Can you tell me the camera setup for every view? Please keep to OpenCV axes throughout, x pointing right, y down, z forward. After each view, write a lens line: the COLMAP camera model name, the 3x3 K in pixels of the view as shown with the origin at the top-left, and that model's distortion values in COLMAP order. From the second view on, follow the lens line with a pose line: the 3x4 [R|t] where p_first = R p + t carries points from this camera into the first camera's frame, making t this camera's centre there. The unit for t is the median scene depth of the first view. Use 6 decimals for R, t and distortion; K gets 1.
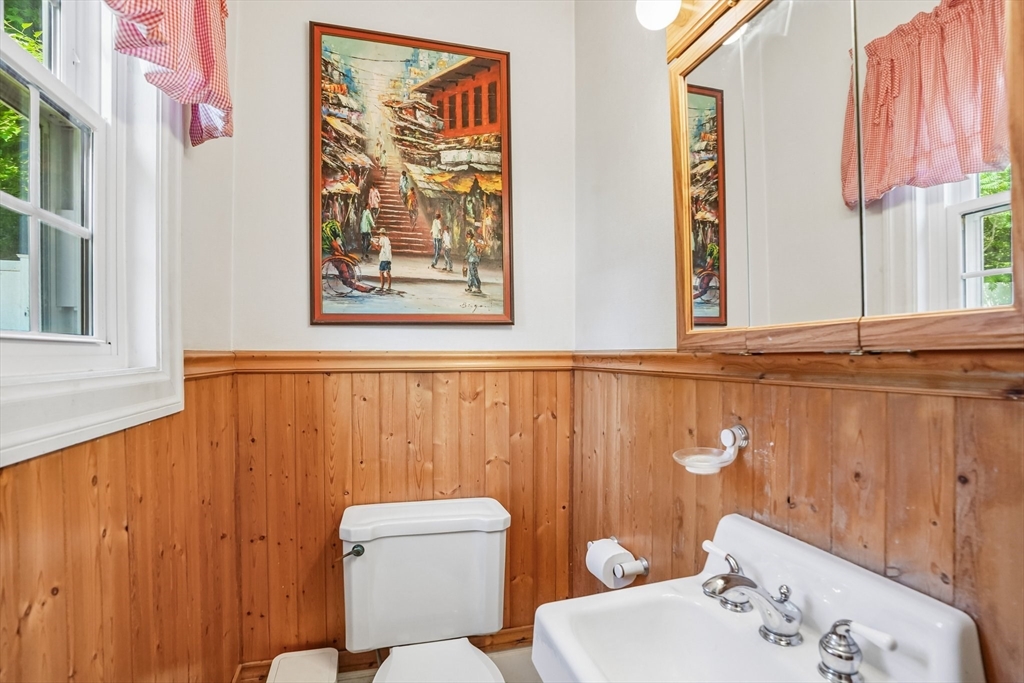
lens RADIAL K [[495.9, 0, 551.9], [0, 495.9, 381.7], [0, 0, 1]] dist [-0.047819, 0.015618]
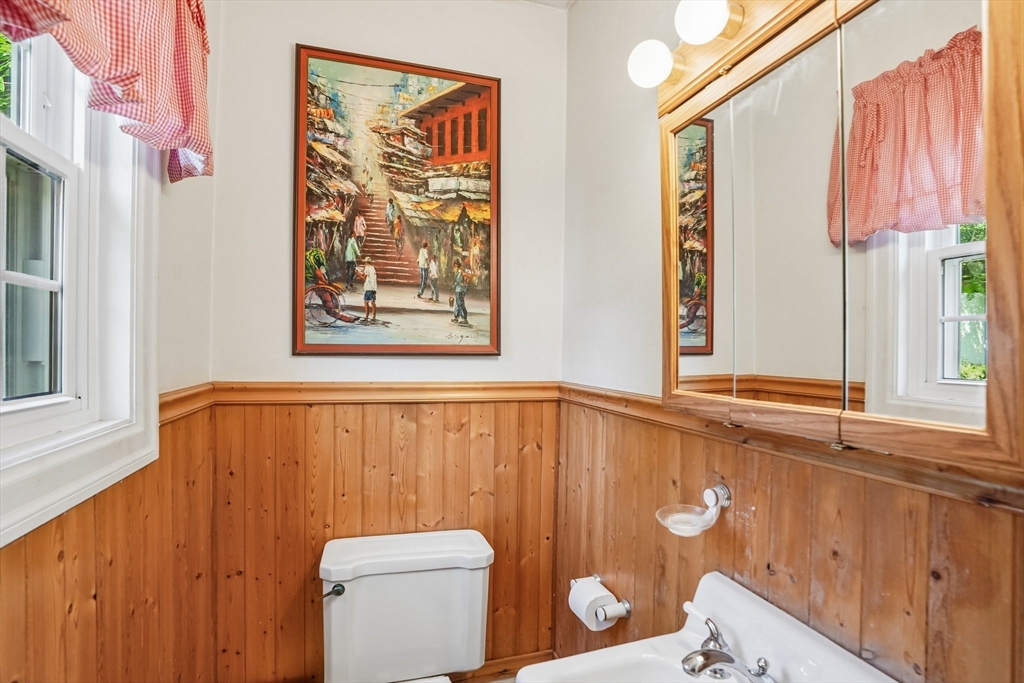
lens RADIAL K [[495.9, 0, 557.3], [0, 495.9, 353.1], [0, 0, 1]] dist [-0.047819, 0.015618]
pose [[0.999241, 0.016223, 0.035427, 0.002285], [-0.016163, 0.999867, -0.001998, -0.139310], [-0.035455, 0.001424, 0.999370, 0.003026]]
